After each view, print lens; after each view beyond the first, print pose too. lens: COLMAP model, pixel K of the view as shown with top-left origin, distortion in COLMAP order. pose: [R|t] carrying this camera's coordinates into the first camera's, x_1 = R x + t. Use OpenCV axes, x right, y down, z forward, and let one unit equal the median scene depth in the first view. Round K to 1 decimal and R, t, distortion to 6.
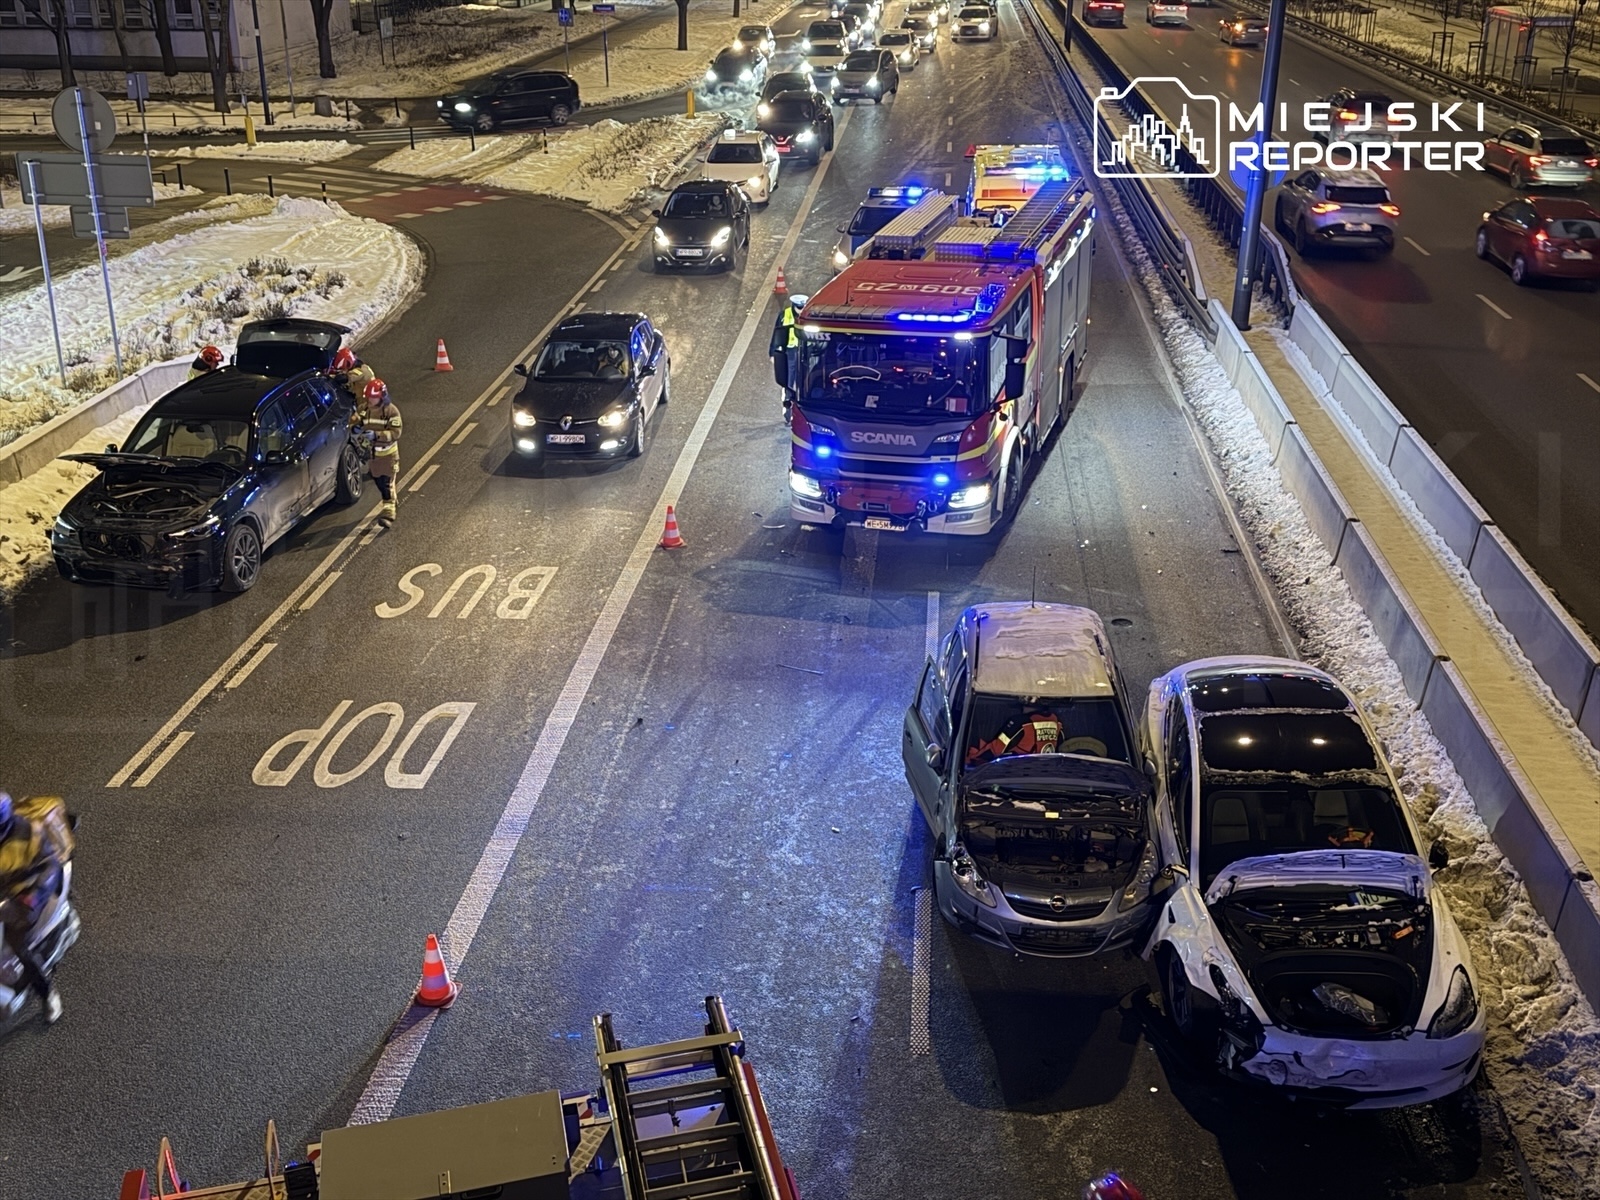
lens RADIAL K [[1675.7, 0, 800.0], [0, 1675.7, 600.0], [0, 0, 1]] dist [0.208202, -0.435014]
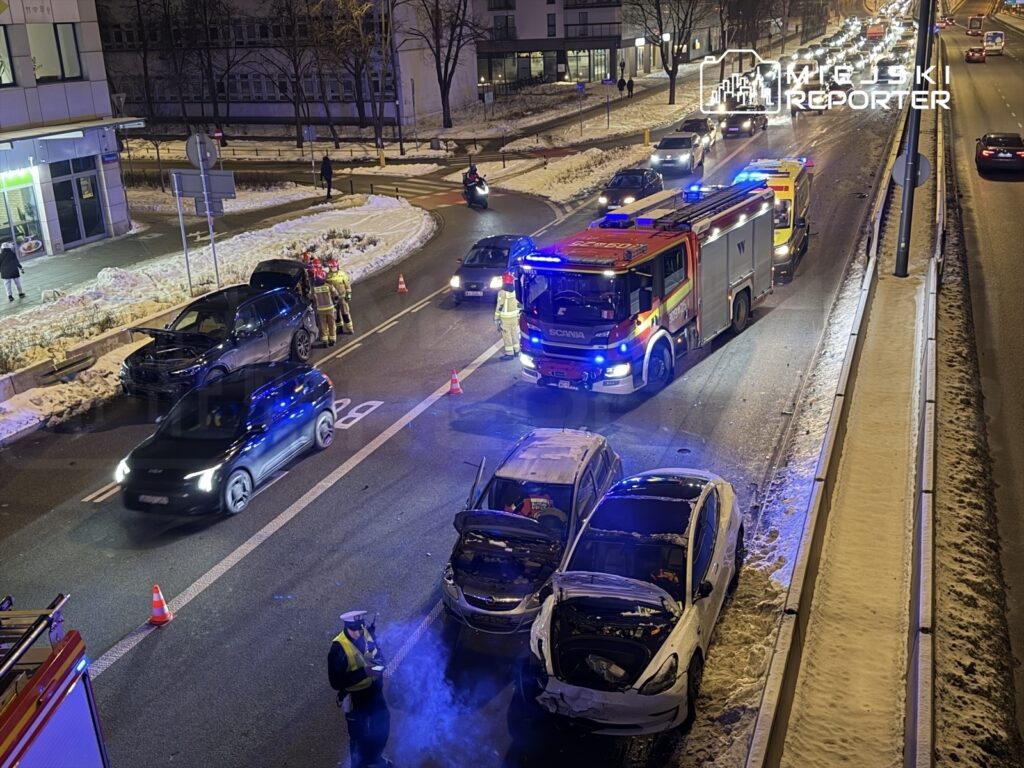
lens RADIAL K [[1072.5, 0, 512.0], [0, 1072.5, 384.0], [0, 0, 1]] dist [0.208202, -0.435014]
pose [[0.962942, 0.045437, -0.265855, 0.271575], [-0.061629, 0.996697, -0.052878, 0.012295], [0.262574, 0.067303, 0.962562, -0.027559]]
